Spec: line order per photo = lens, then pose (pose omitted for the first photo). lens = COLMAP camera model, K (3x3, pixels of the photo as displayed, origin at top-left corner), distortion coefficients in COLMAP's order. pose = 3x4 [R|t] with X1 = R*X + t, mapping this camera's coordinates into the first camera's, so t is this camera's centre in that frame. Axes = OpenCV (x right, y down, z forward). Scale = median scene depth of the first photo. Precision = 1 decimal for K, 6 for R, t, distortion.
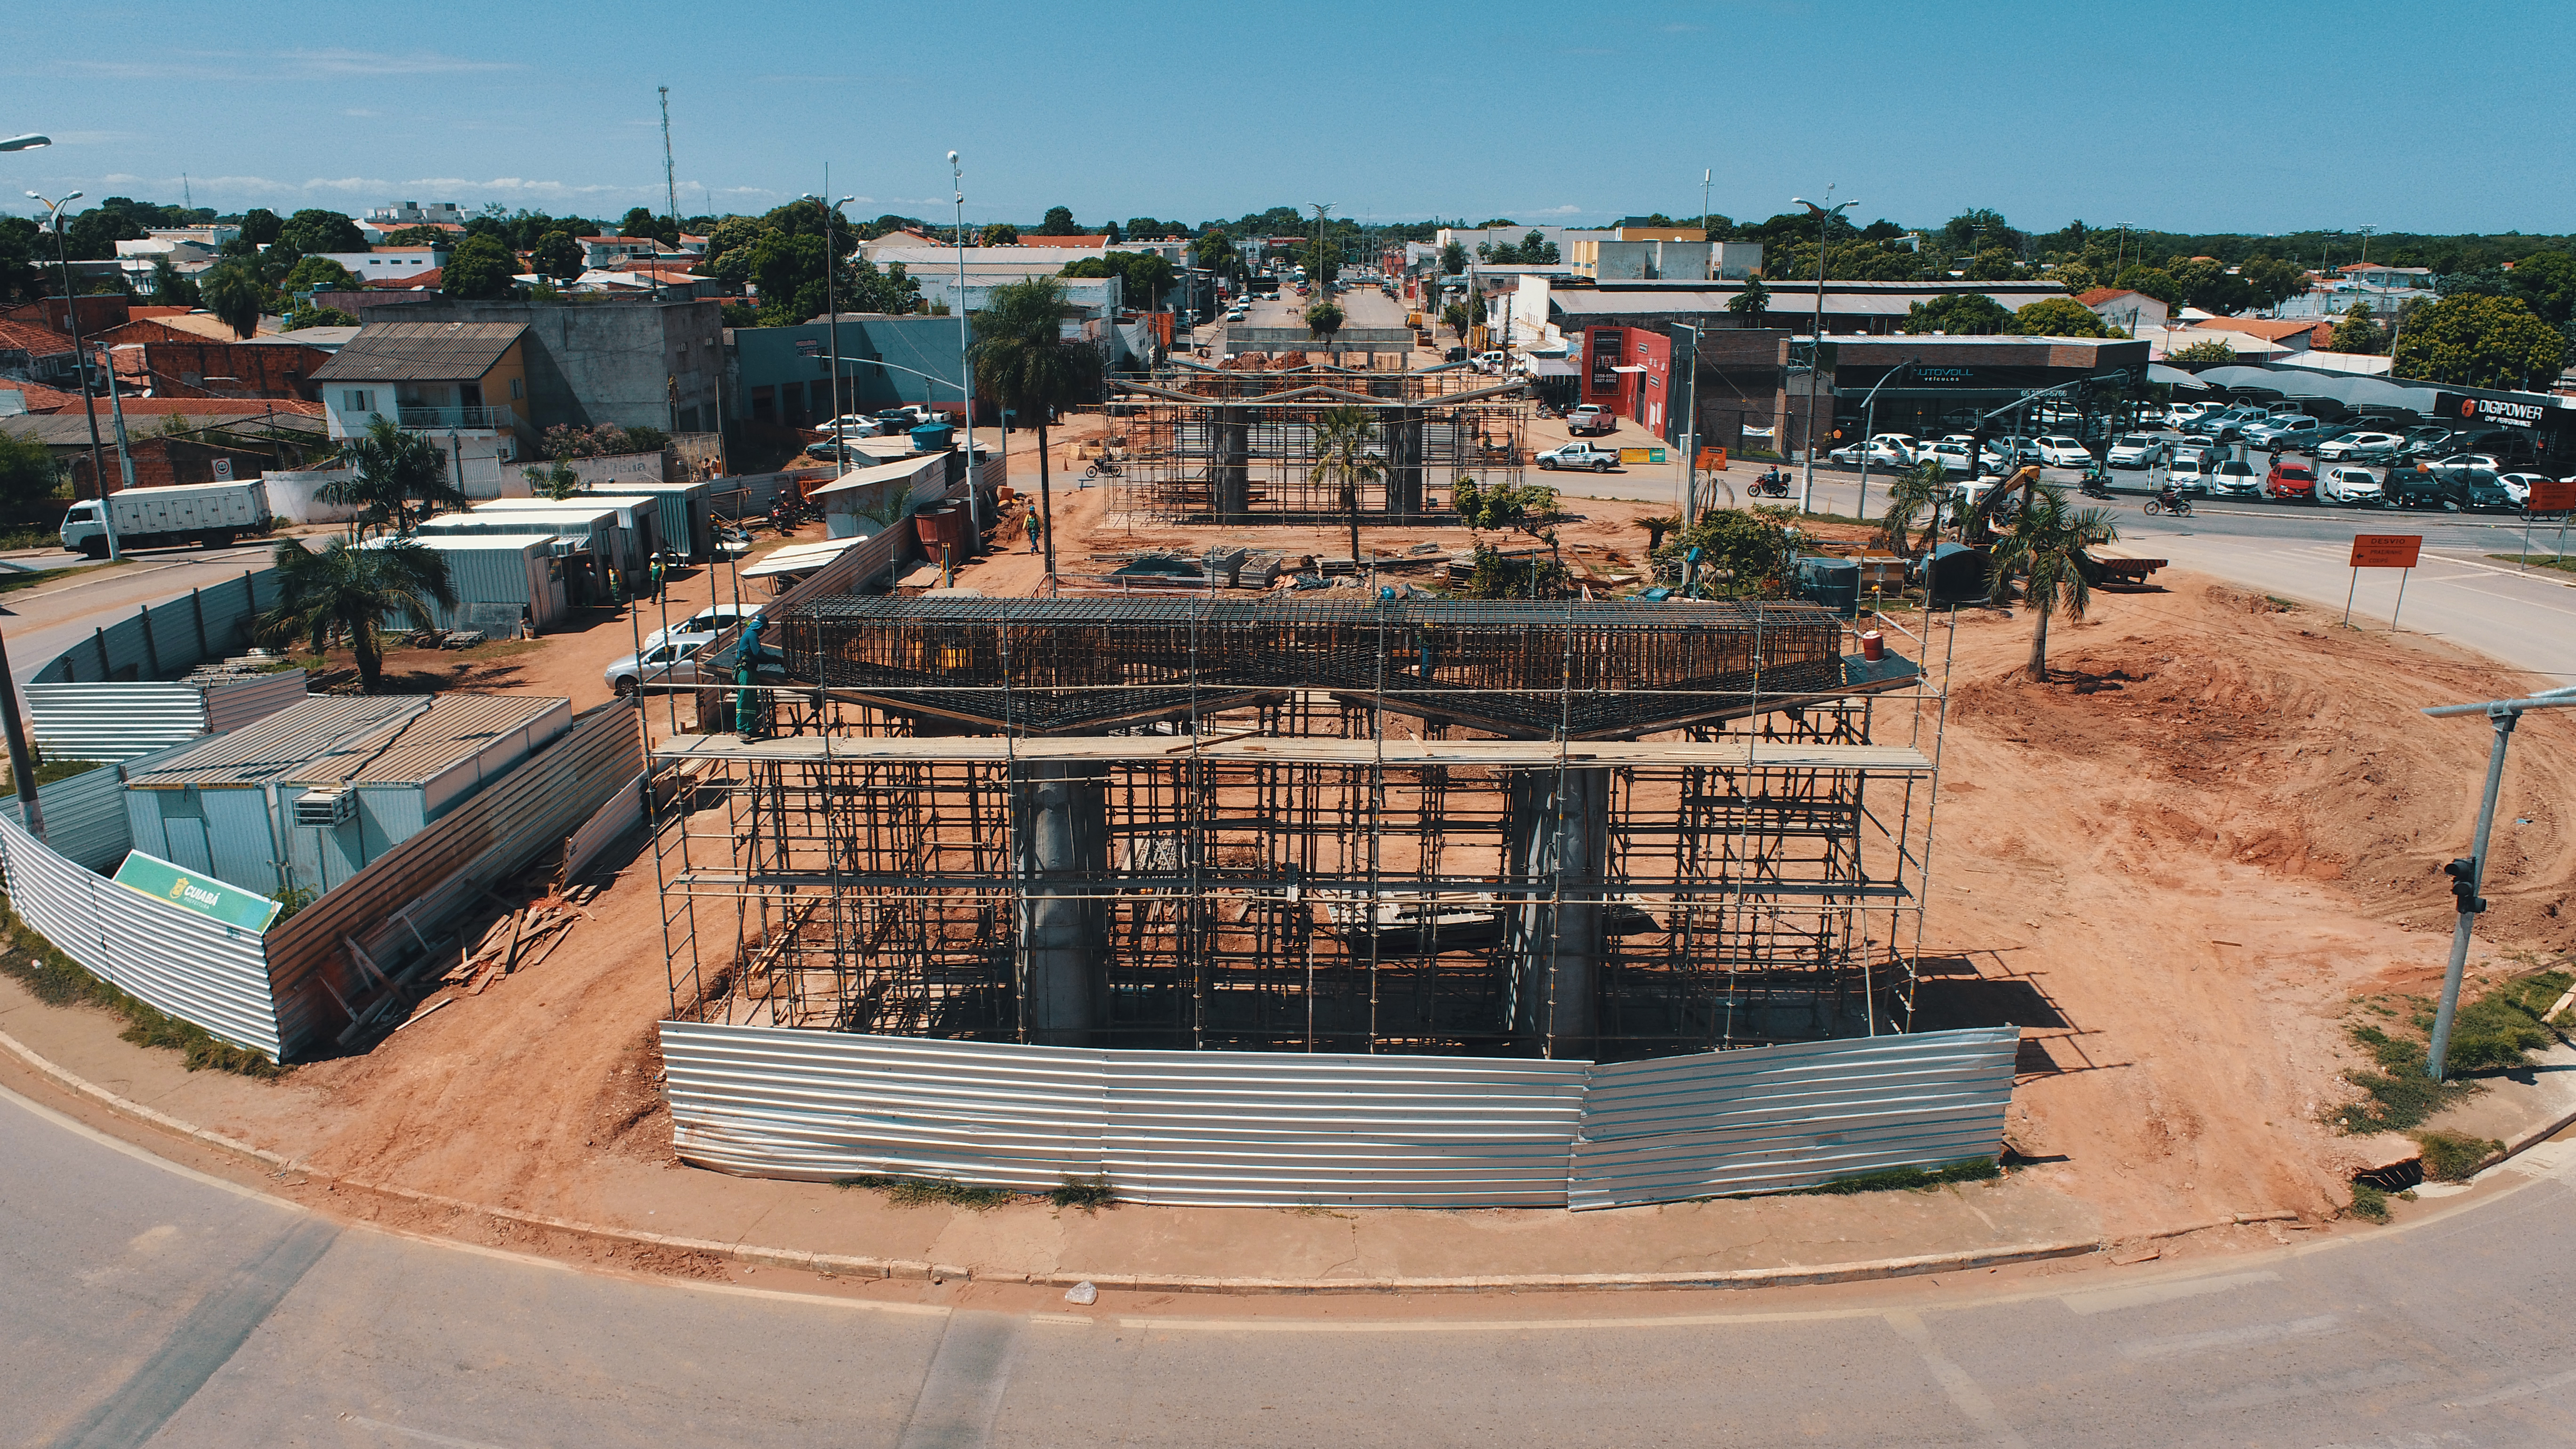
lens RADIAL K [[1722.8, 0, 1296.2], [0, 1722.8, 716.4], [0, 0, 1]] dist [-0.004874, -0.002808]
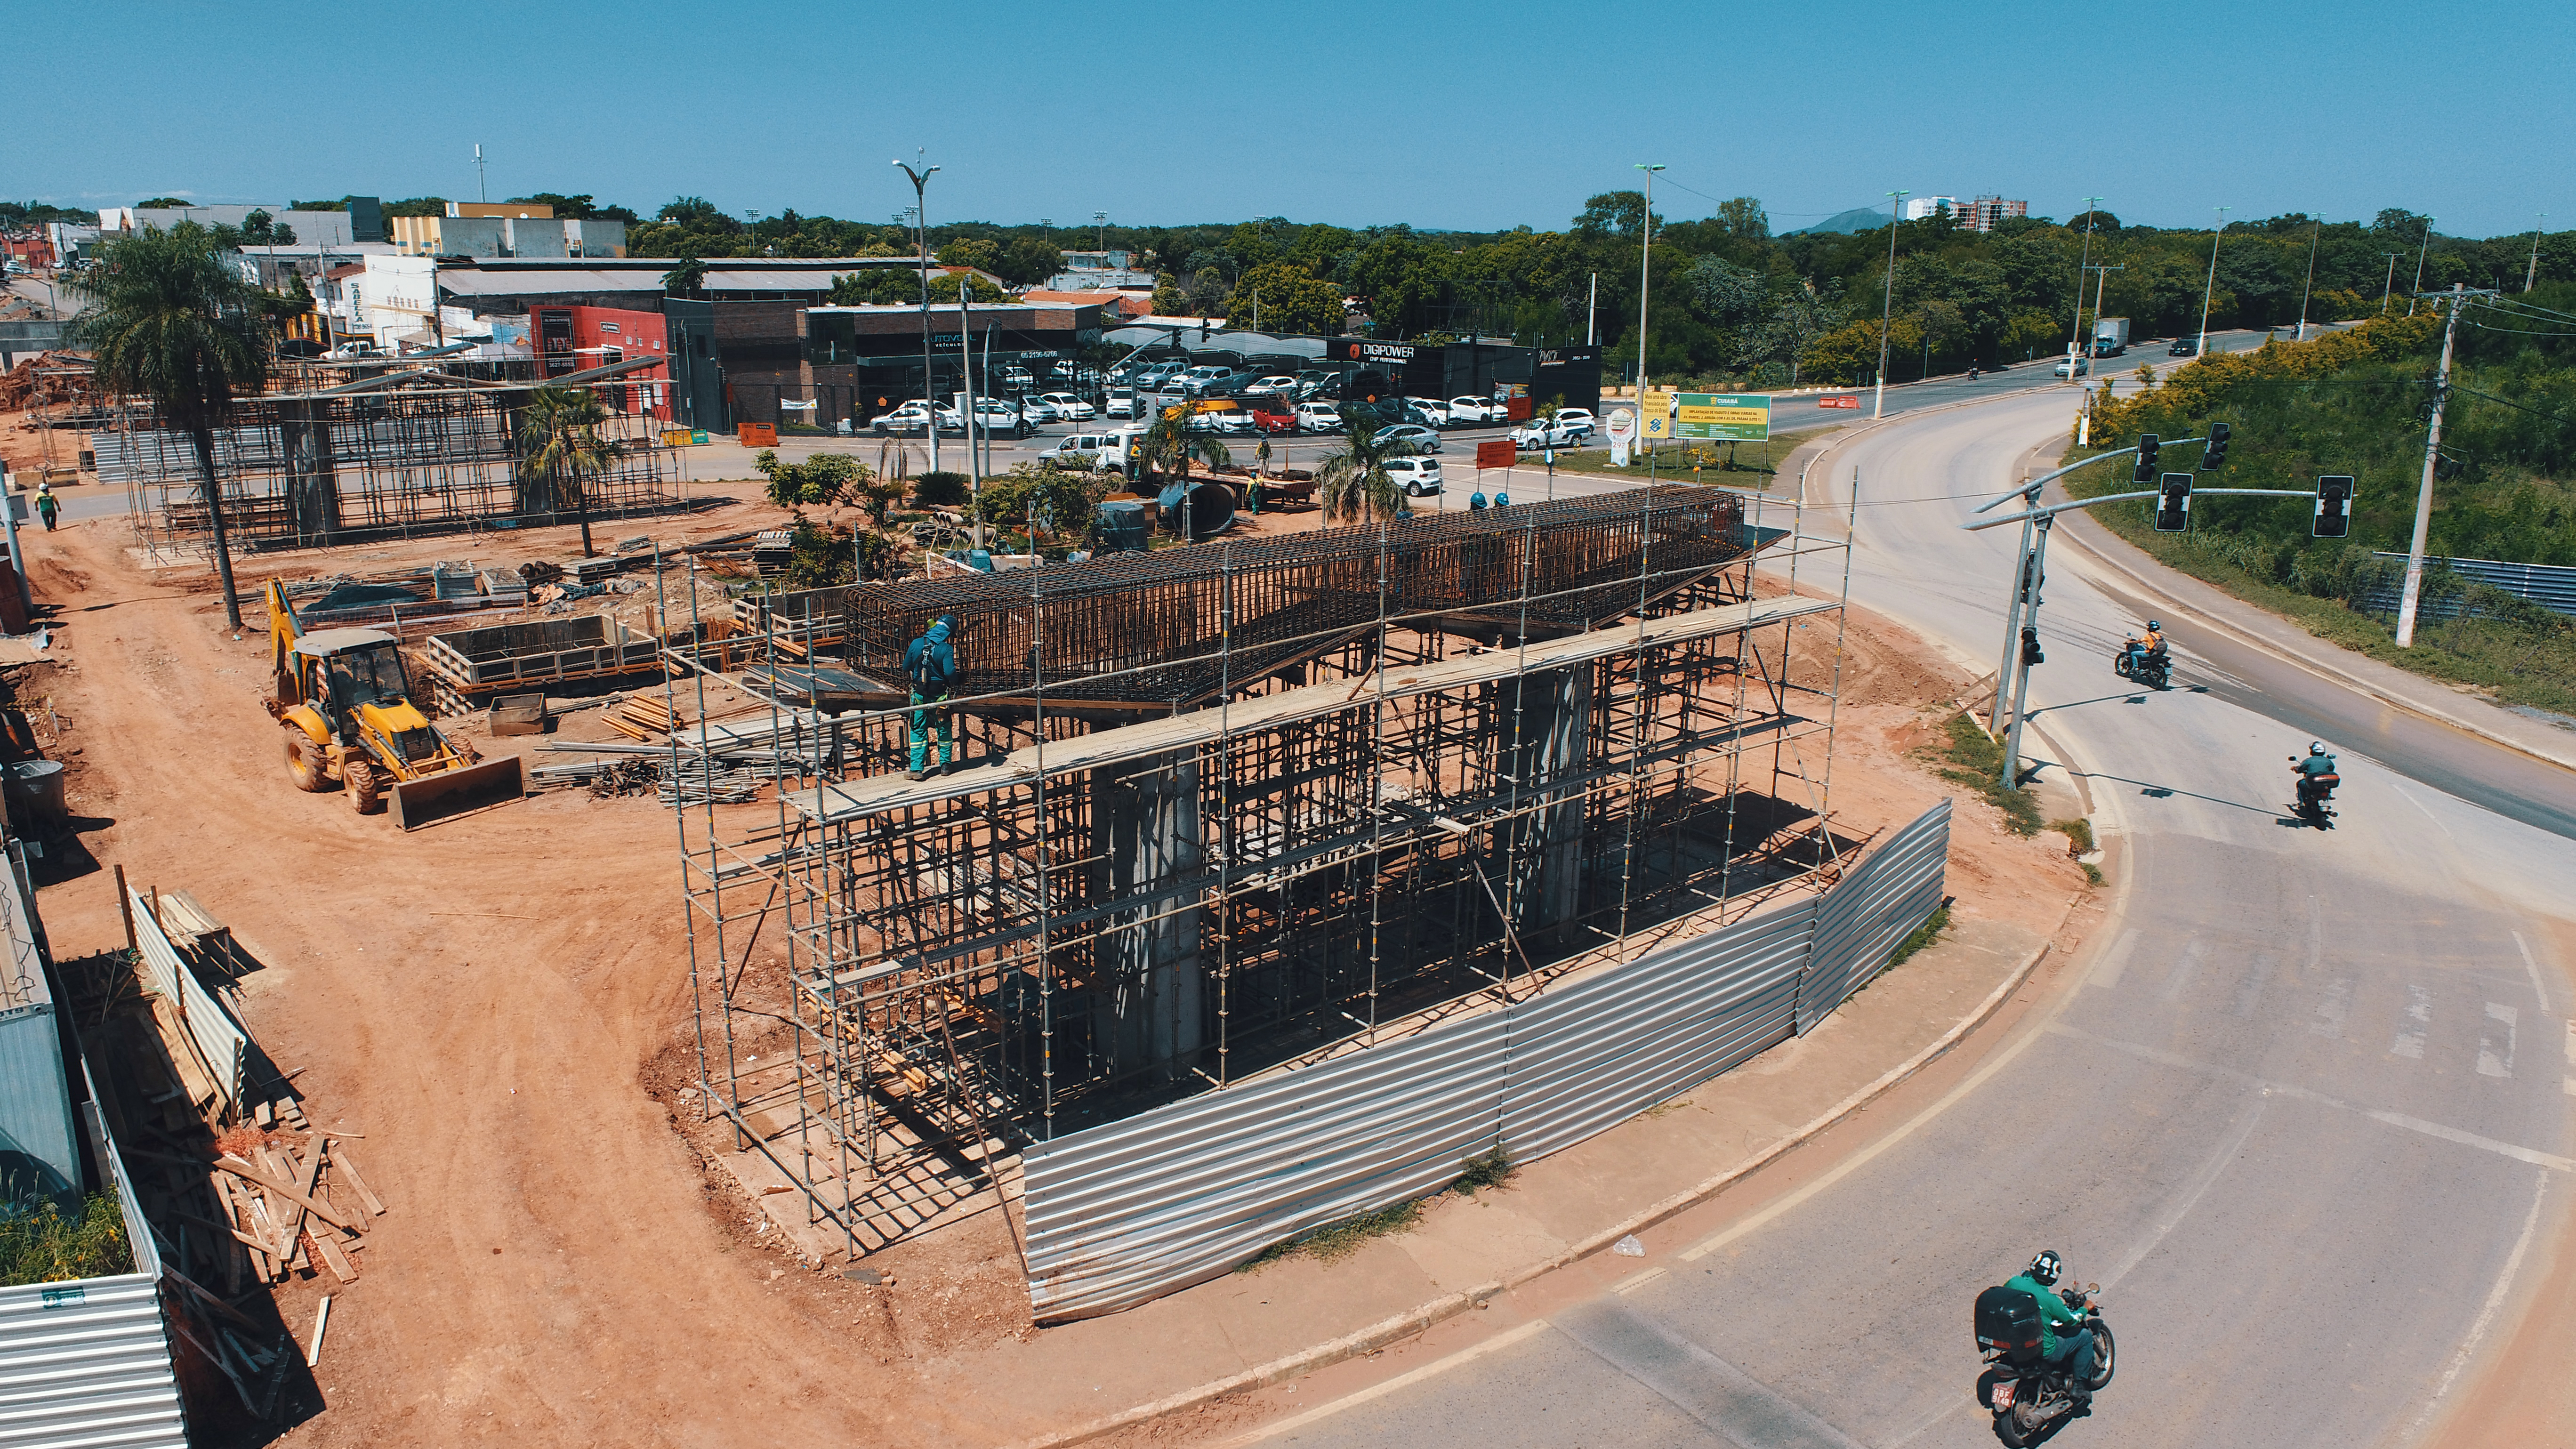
lens RADIAL K [[1726.6, 0, 1288.0], [0, 1726.6, 724.5], [0, 0, 1]] dist [-0.018607, -0.001689]
pose [[0.757803, -0.171253, 0.629609, -0.216752], [0.165174, 0.983862, 0.068804, -0.010841], [-0.631231, 0.051855, 0.773859, 0.101750]]
